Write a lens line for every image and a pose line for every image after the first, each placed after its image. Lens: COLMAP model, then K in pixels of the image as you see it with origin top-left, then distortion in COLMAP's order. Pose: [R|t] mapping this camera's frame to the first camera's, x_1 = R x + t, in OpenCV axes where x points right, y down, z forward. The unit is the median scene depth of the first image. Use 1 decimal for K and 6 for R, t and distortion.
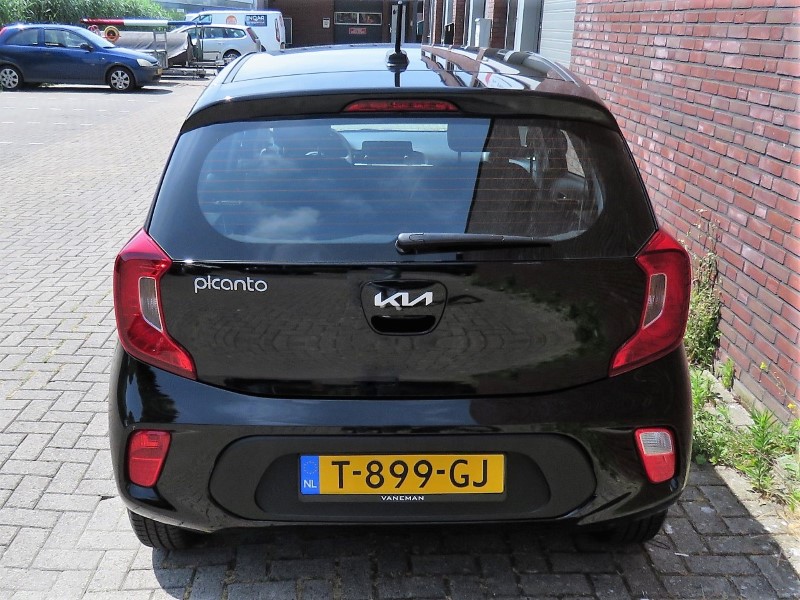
lens RADIAL K [[762.3, 0, 400.6], [0, 762.3, 339.2], [0, 0, 1]] dist [-0.007550, -0.008354]
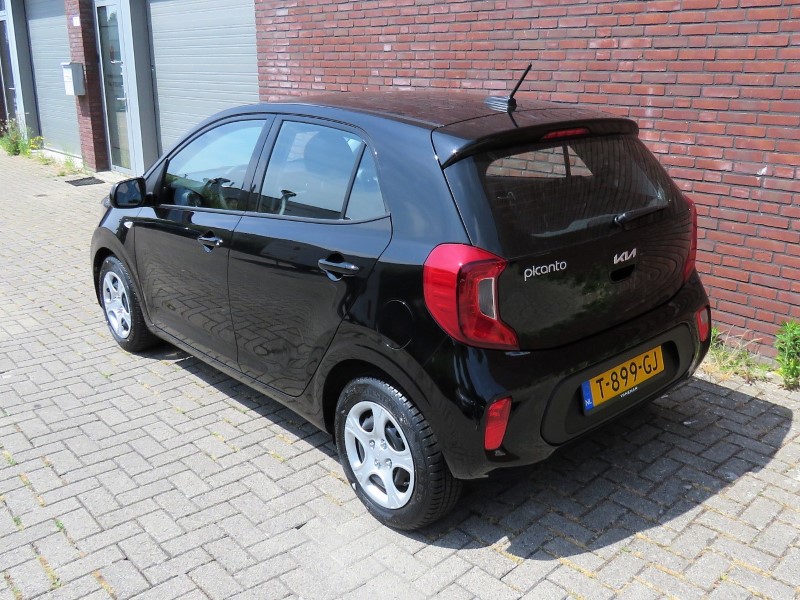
lens RADIAL K [[707.9, 0, 400.0], [0, 707.9, 300.0], [0, 0, 1]] dist [-0.000291, -0.004247]
pose [[0.755652, -0.213911, 0.619057, -1.143515], [0.255574, 0.966539, 0.022015, -0.106507], [-0.603052, 0.141579, 0.785037, 0.168116]]
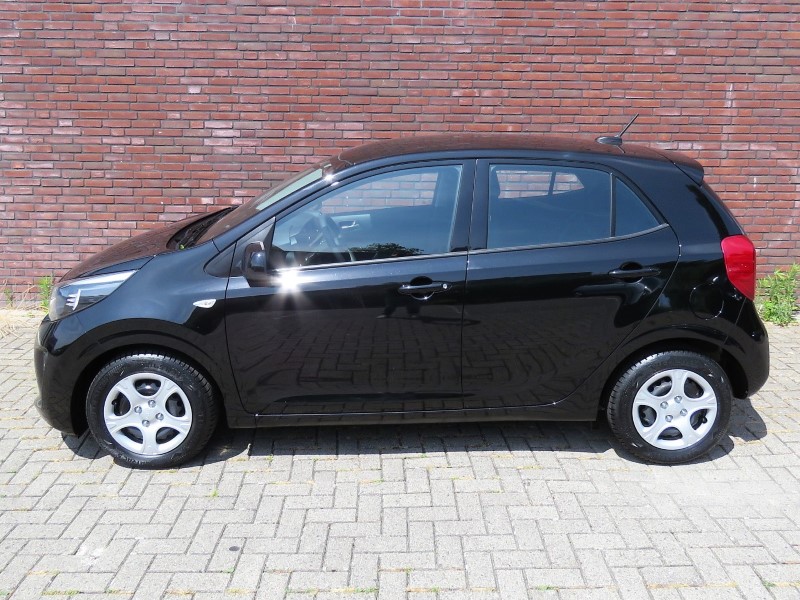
lens RADIAL K [[695.6, 0, 400.6], [0, 695.6, 272.6], [0, 0, 1]] dist [-0.000210, -0.001388]
pose [[0.033992, -0.244769, 0.968985, -1.941949], [0.376891, 0.901103, 0.214400, -0.685024], [-0.925634, 0.357914, 0.122881, 1.490659]]
